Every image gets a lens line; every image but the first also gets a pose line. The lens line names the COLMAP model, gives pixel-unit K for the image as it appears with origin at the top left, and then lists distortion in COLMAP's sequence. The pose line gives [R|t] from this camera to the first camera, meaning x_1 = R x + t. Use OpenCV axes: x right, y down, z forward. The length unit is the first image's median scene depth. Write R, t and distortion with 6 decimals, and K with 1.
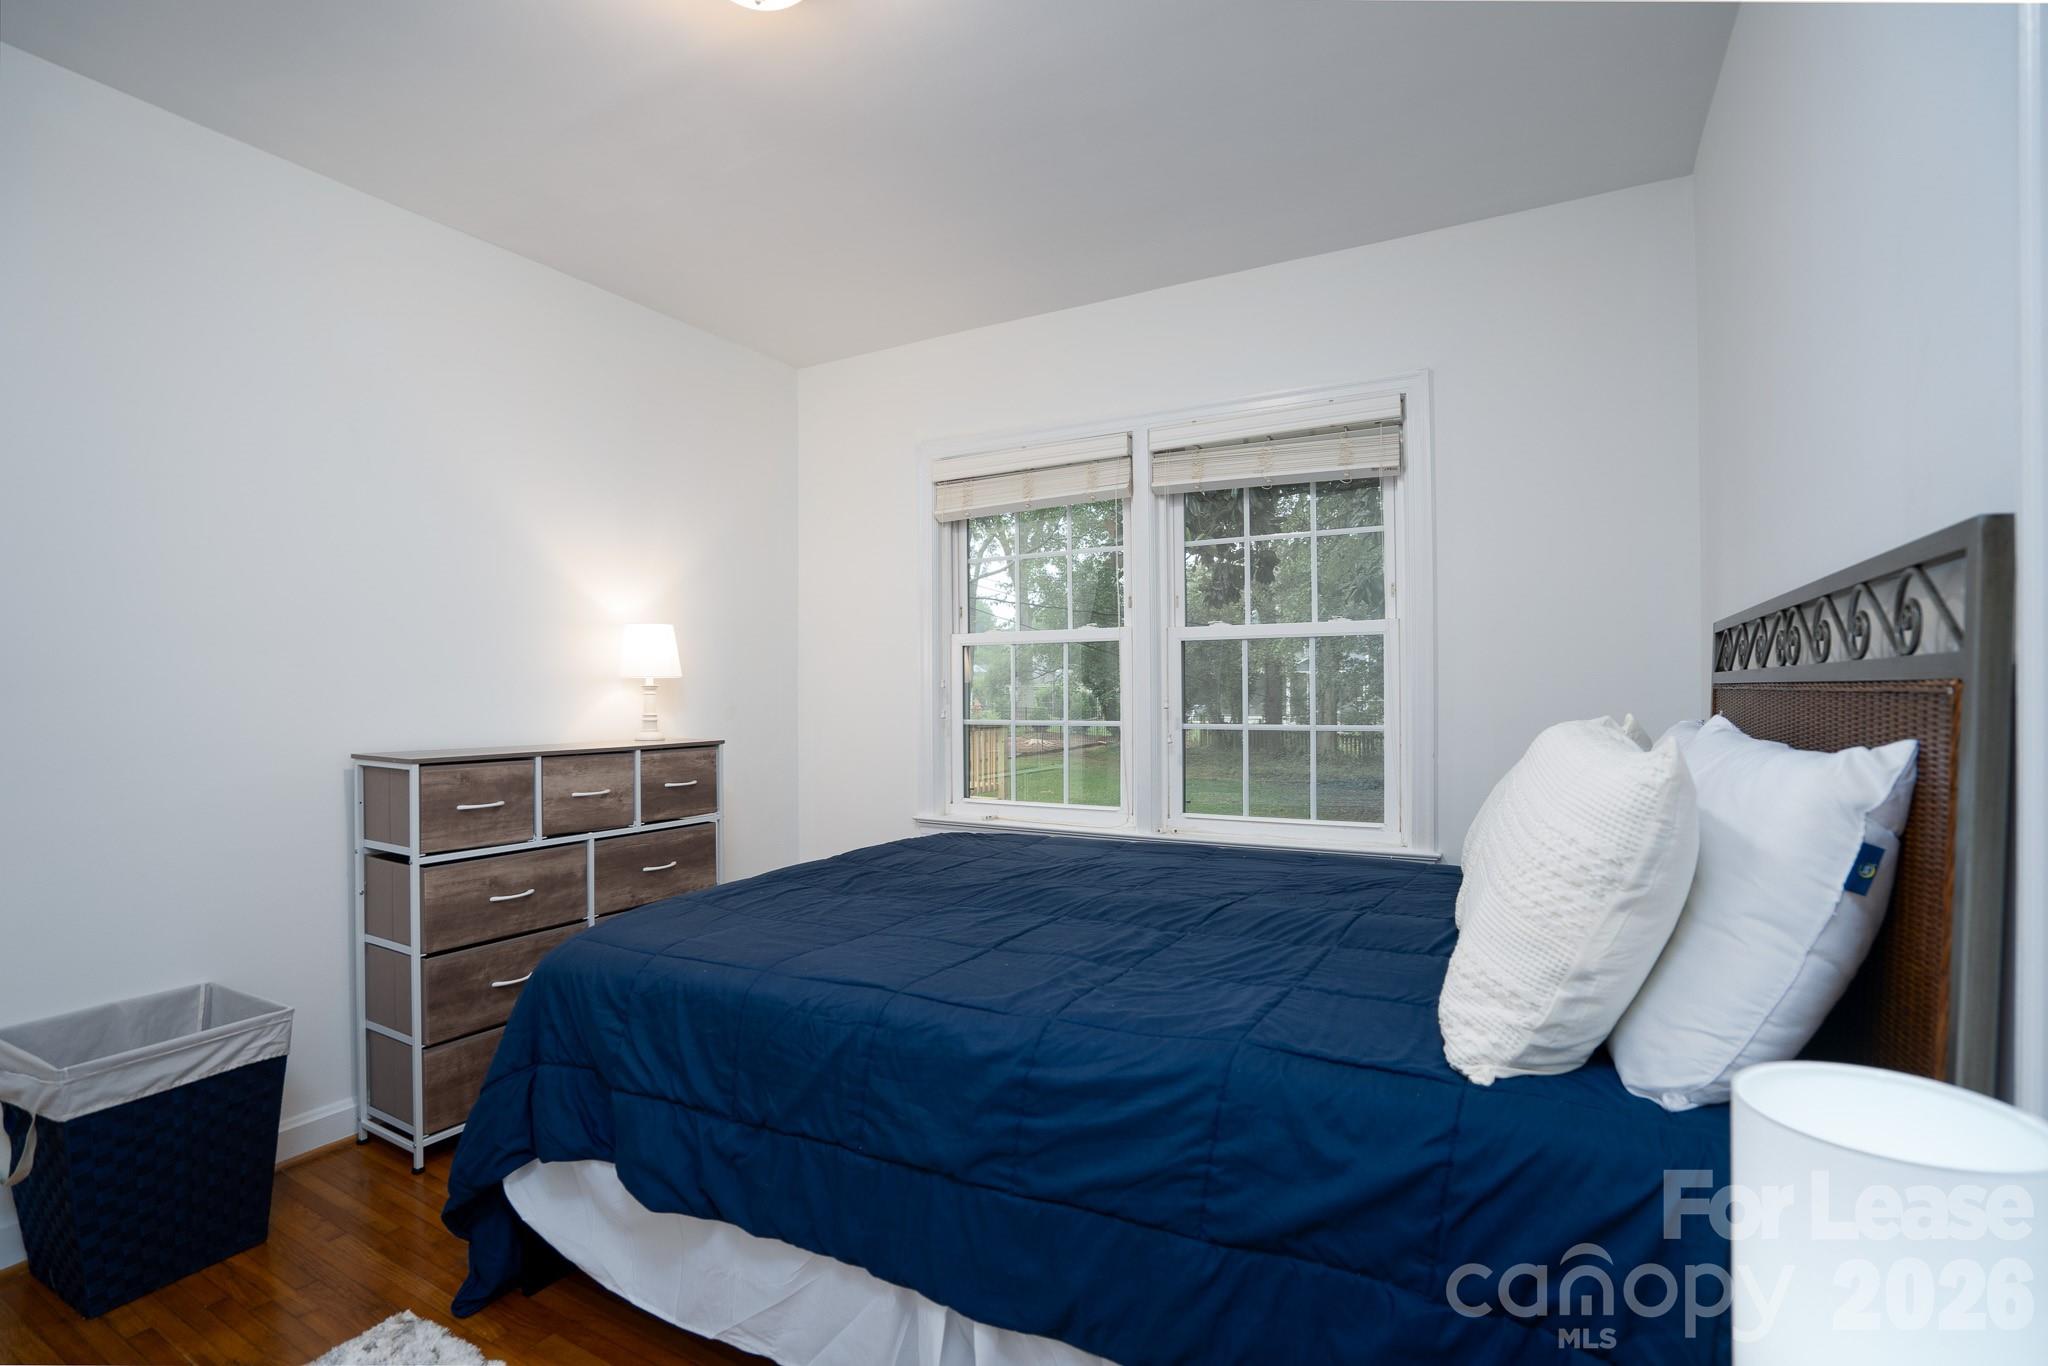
lens RADIAL K [[954.1, 0, 1019.7], [0, 954.1, 698.7], [0, 0, 1]] dist [-0.049369, 0.027061]
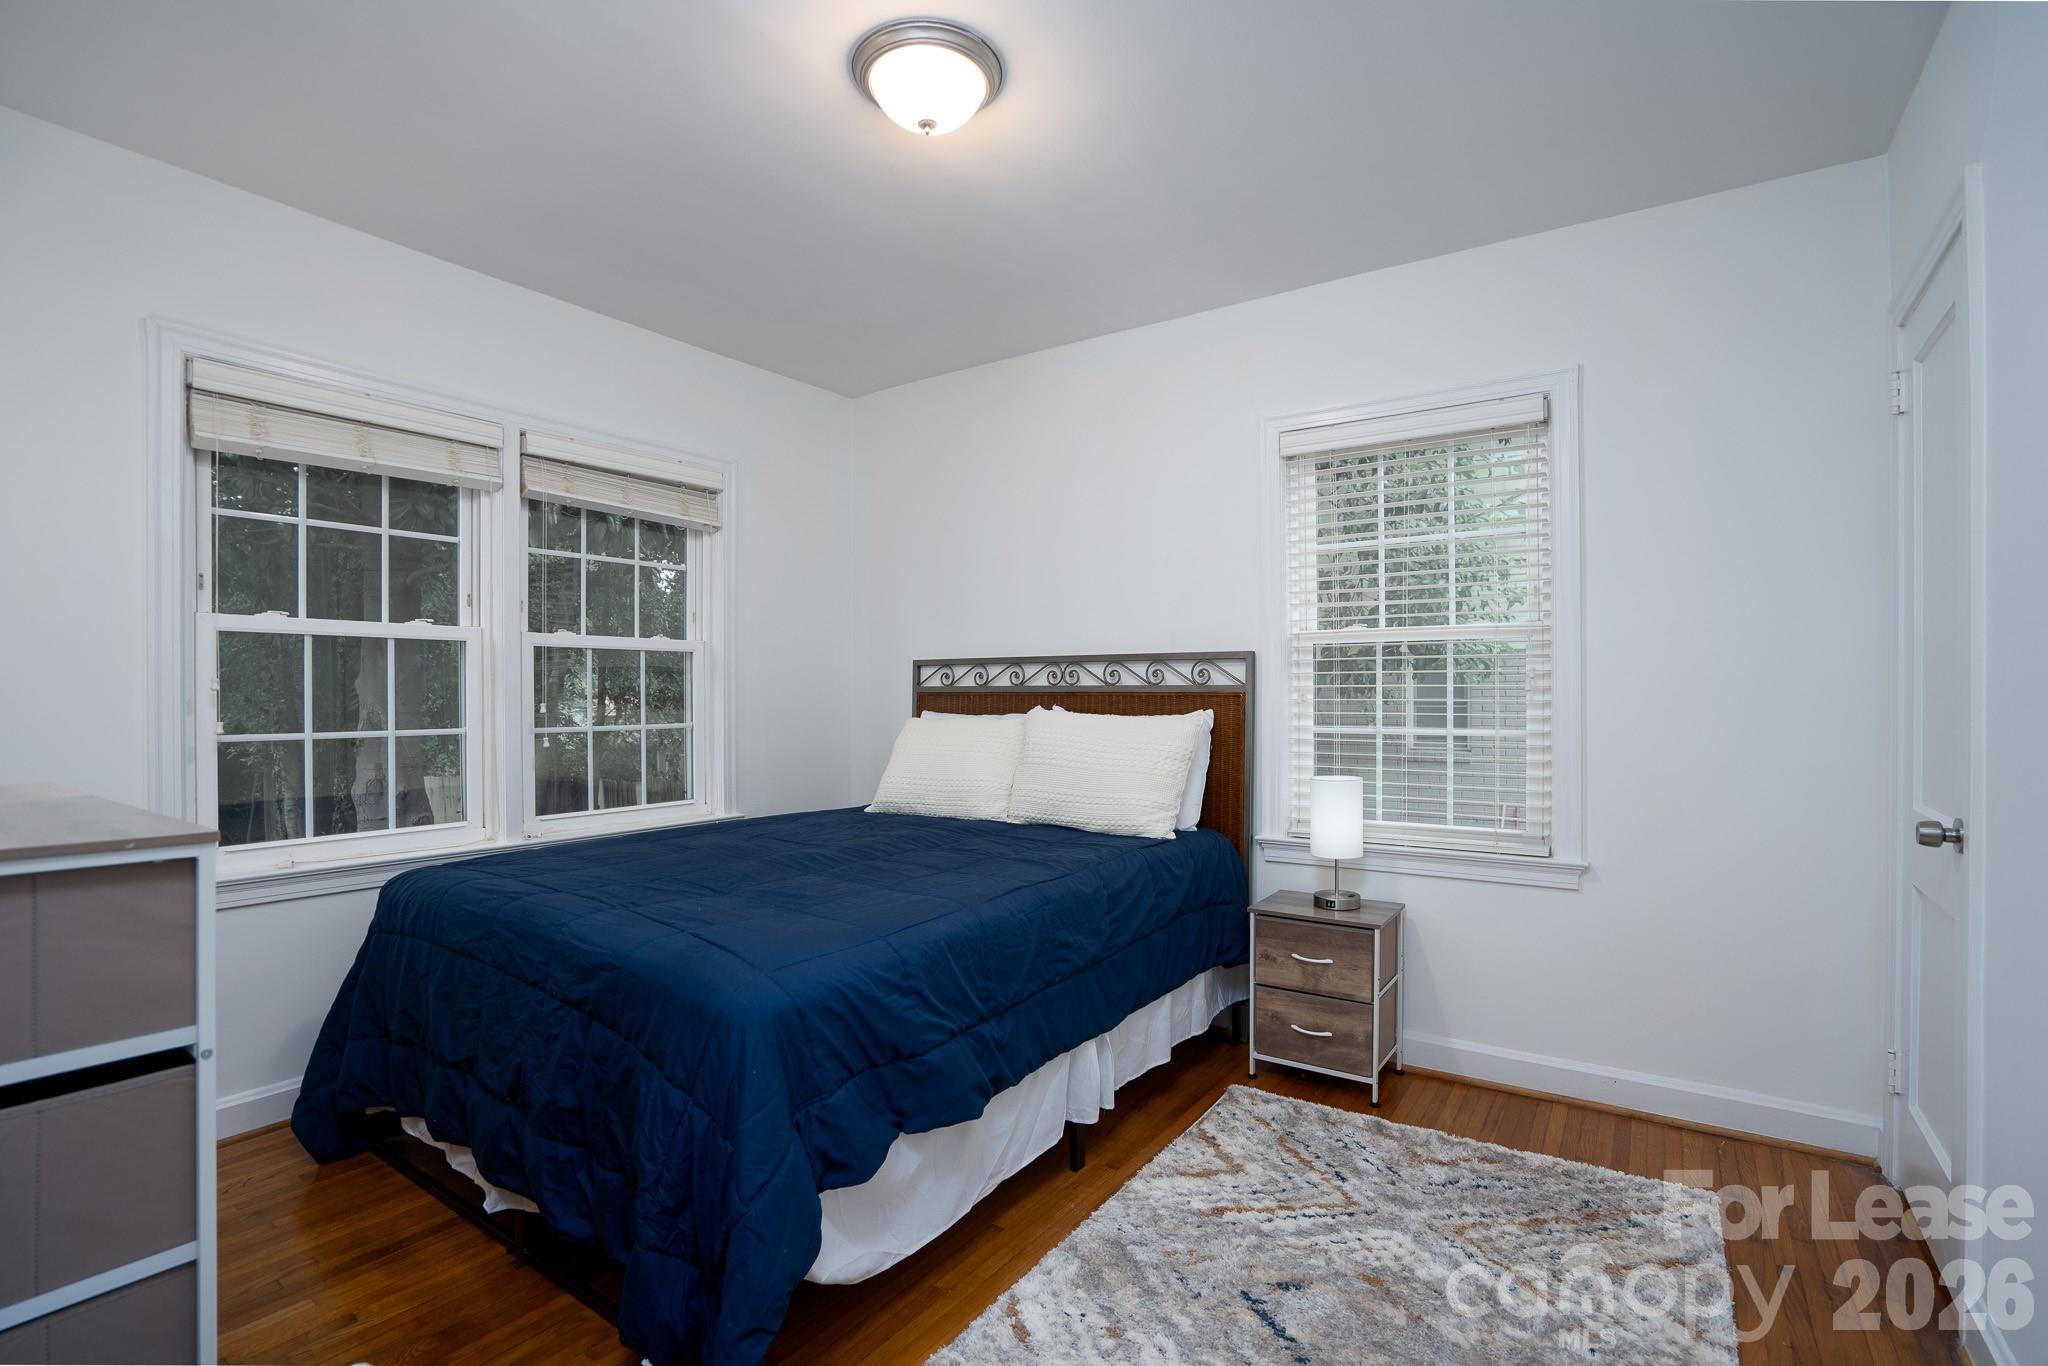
lens RADIAL K [[954.1, 0, 1019.7], [0, 954.1, 698.7], [0, 0, 1]] dist [-0.049369, 0.027061]
pose [[0.098224, -0.000385, 0.995164, -0.964731], [0.009269, 0.999957, -0.000528, -0.000334], [-0.995121, 0.009276, 0.098223, 0.487778]]
